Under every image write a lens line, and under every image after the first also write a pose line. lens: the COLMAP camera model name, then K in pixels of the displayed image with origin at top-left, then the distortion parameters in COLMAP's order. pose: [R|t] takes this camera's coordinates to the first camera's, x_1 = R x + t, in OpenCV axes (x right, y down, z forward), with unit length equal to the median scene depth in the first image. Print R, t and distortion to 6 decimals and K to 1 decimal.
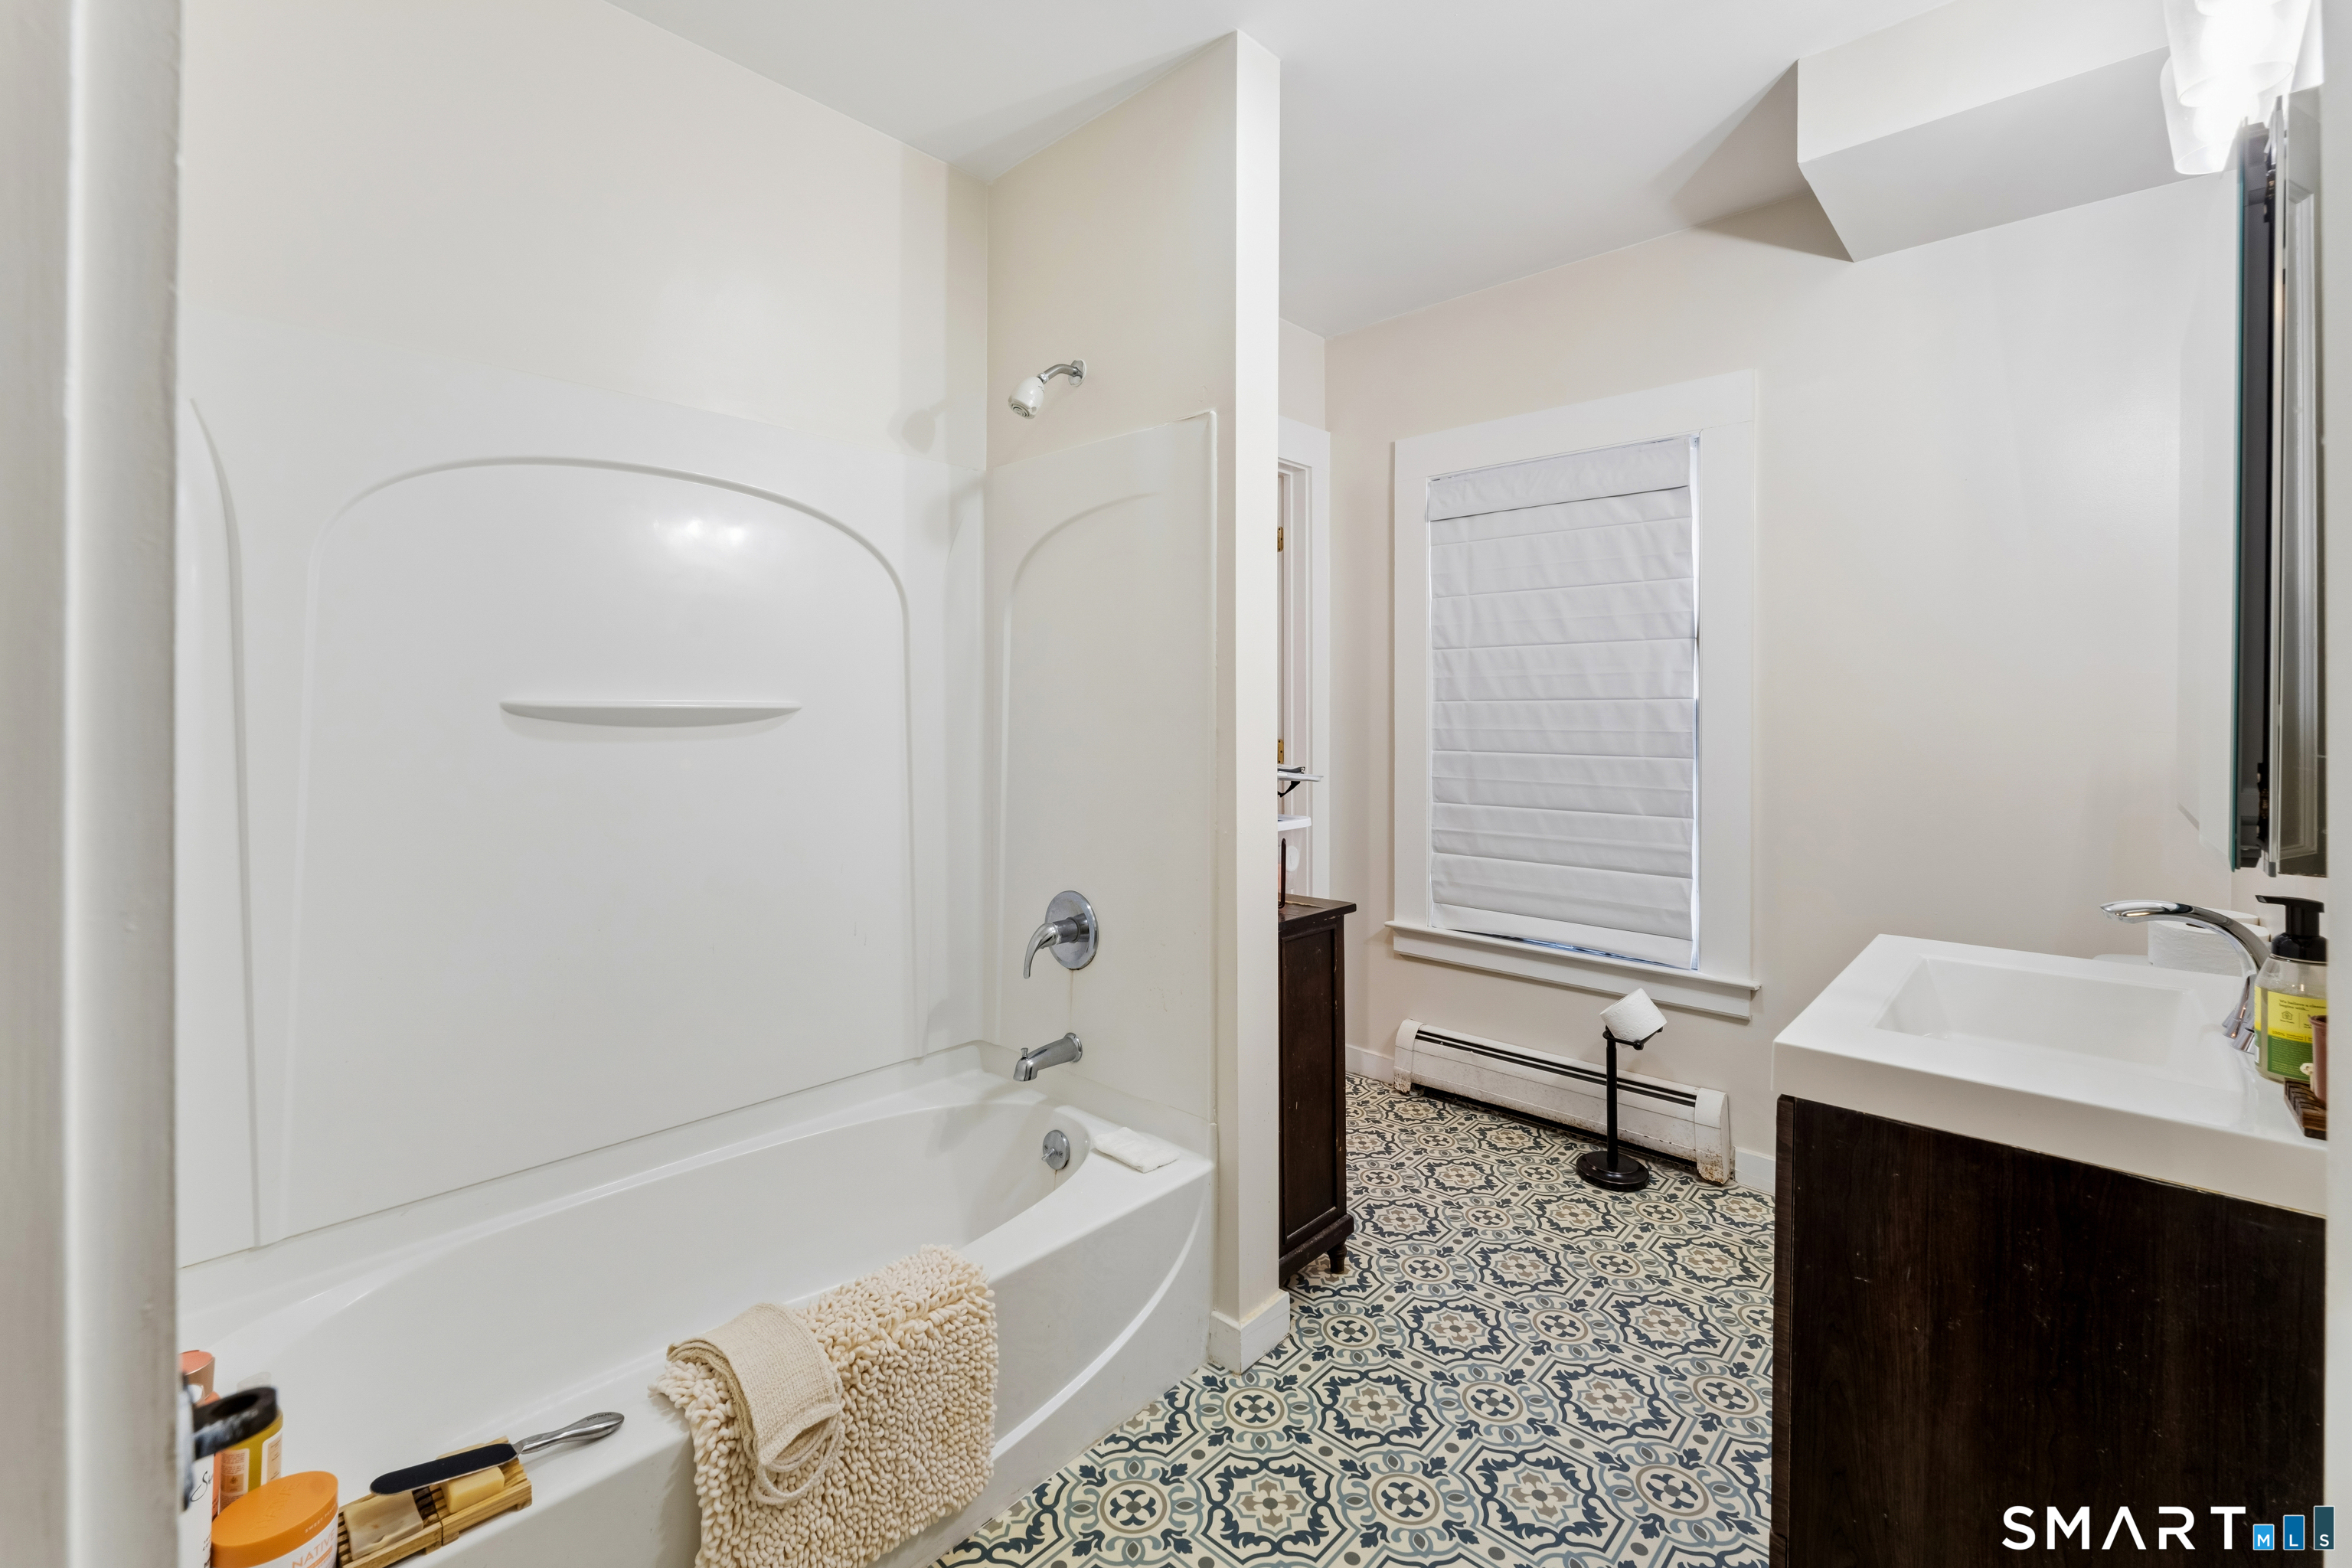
lens RADIAL K [[990.3, 0, 1181.3], [0, 990.3, 710.0], [0, 0, 1]] dist [-0.002705, -0.000322]
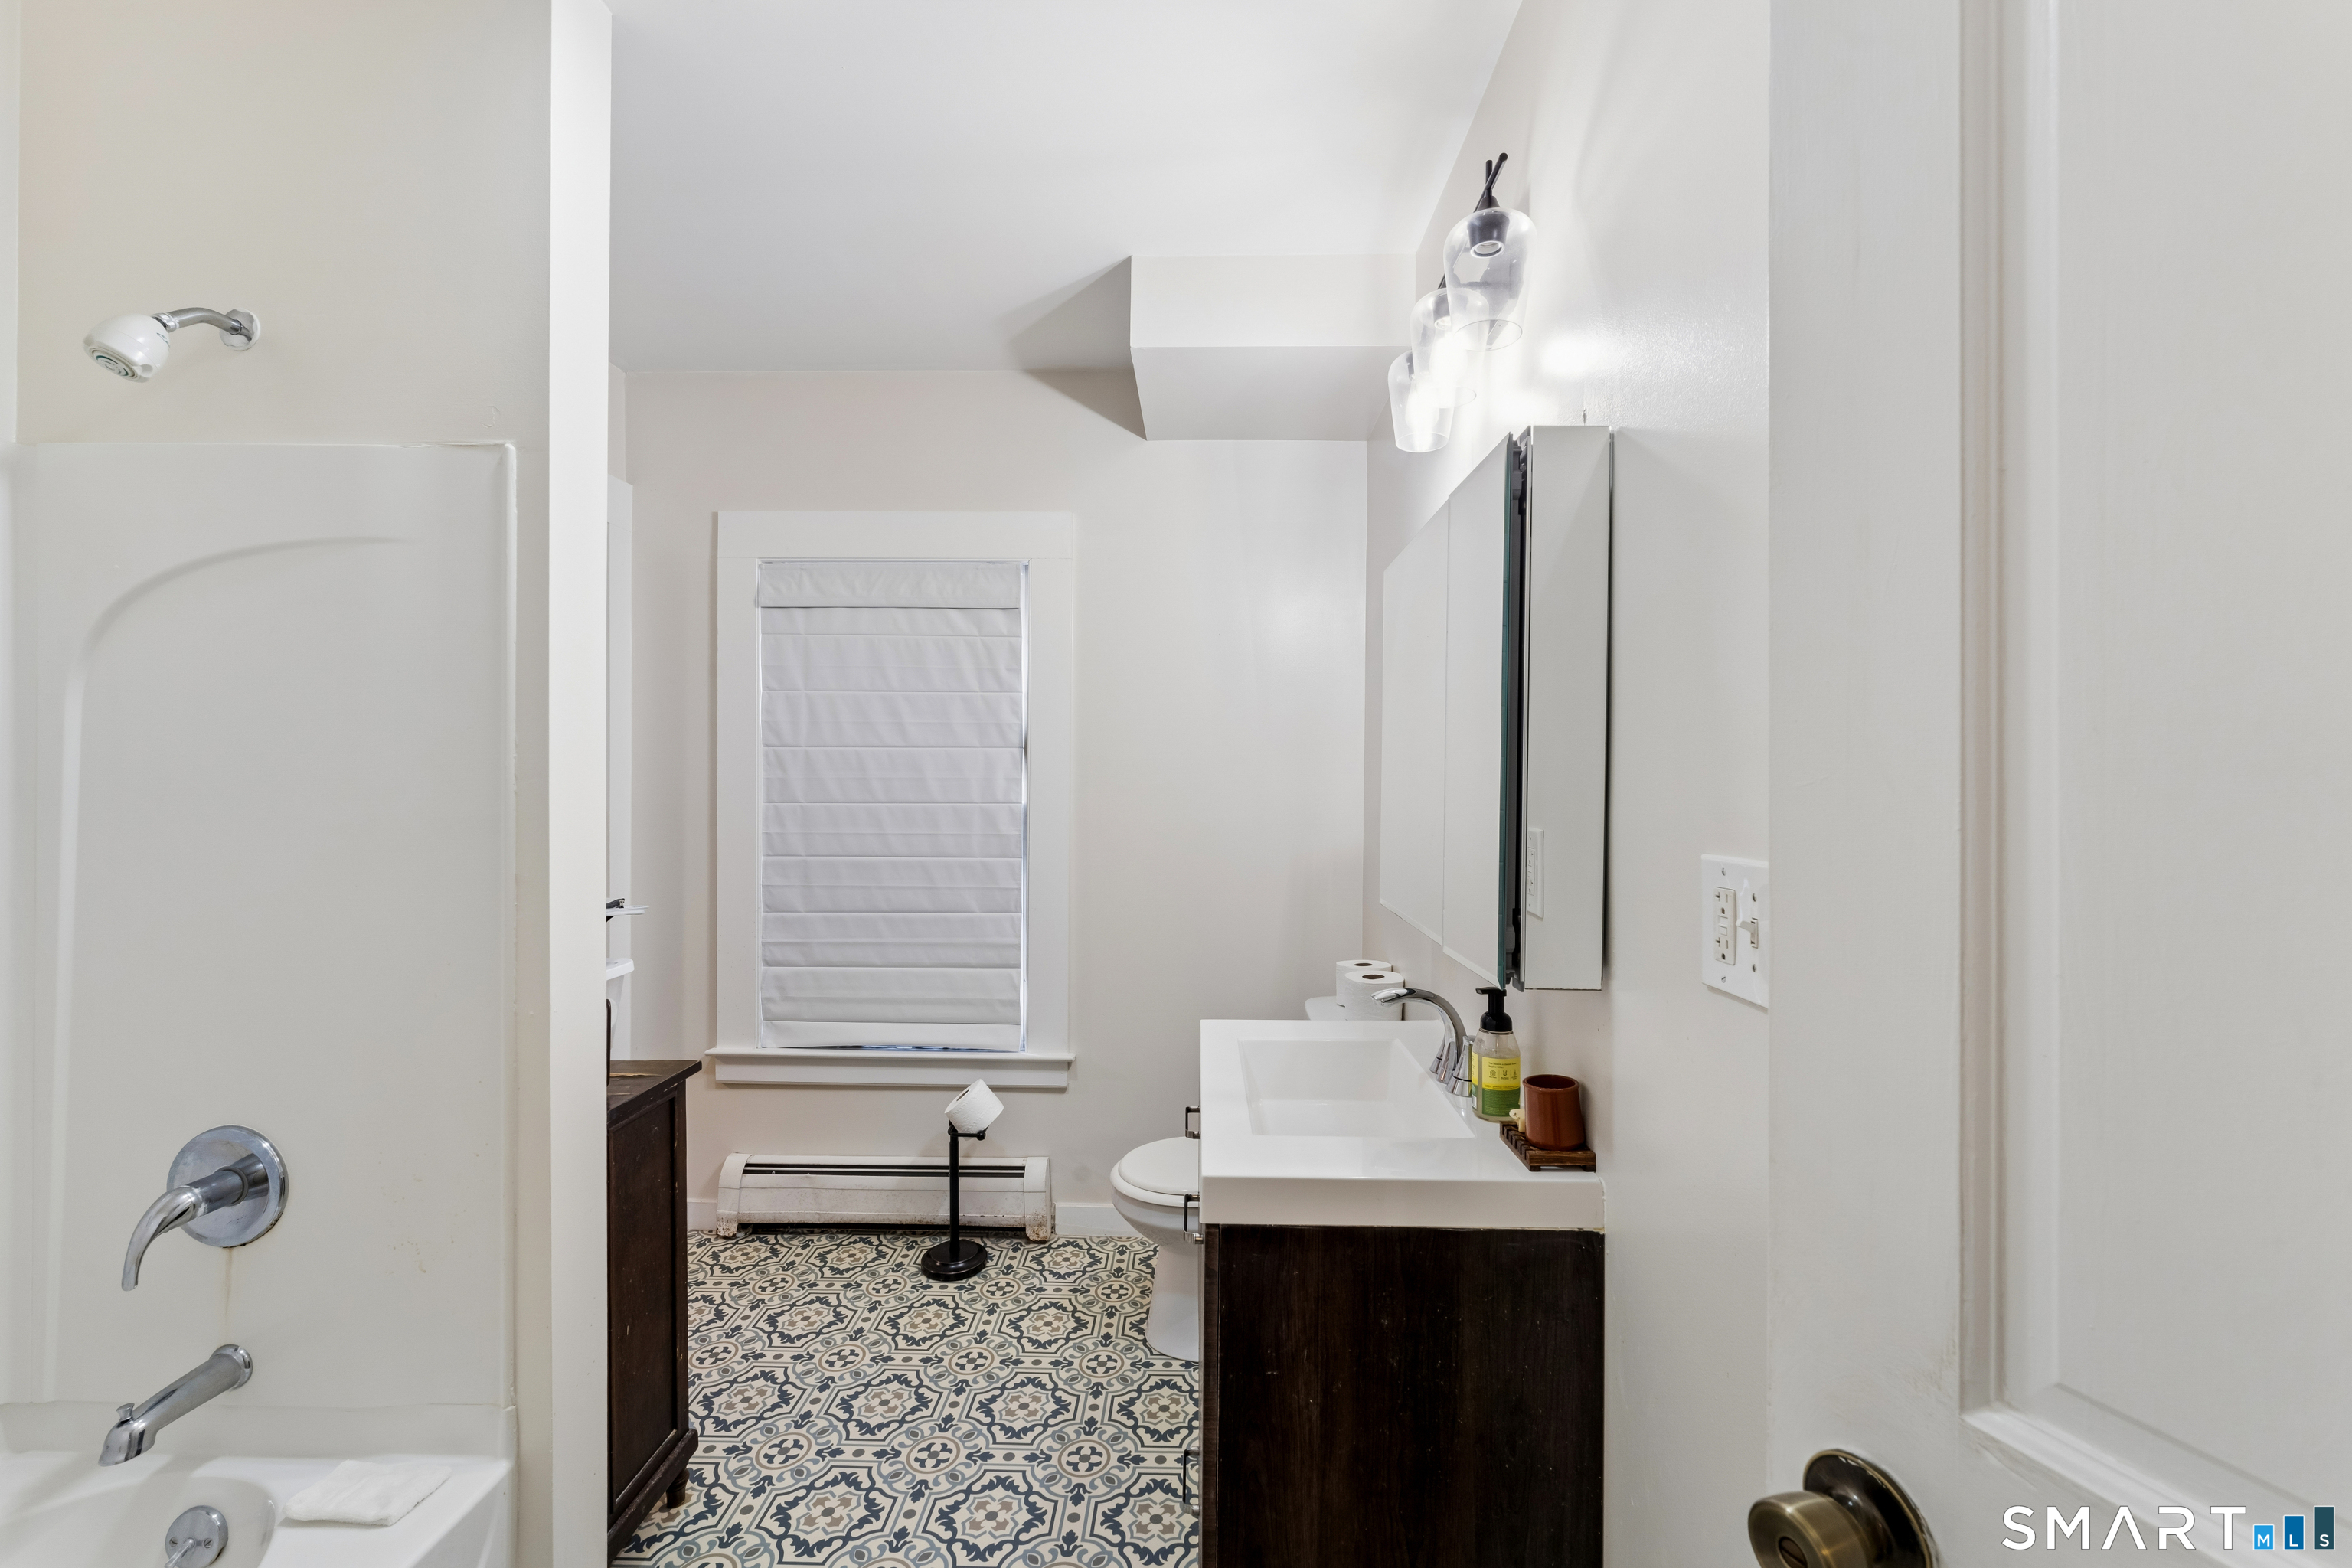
lens RADIAL K [[944.0, 0, 1176.0], [0, 944.0, 784.0], [0, 0, 1]] dist [0.000200, -0.000090]
pose [[0.754051, 0.000683, 0.656816, -0.040742], [-0.005270, 0.999974, 0.005011, -0.040199], [-0.656795, -0.007240, 0.754034, 0.104033]]
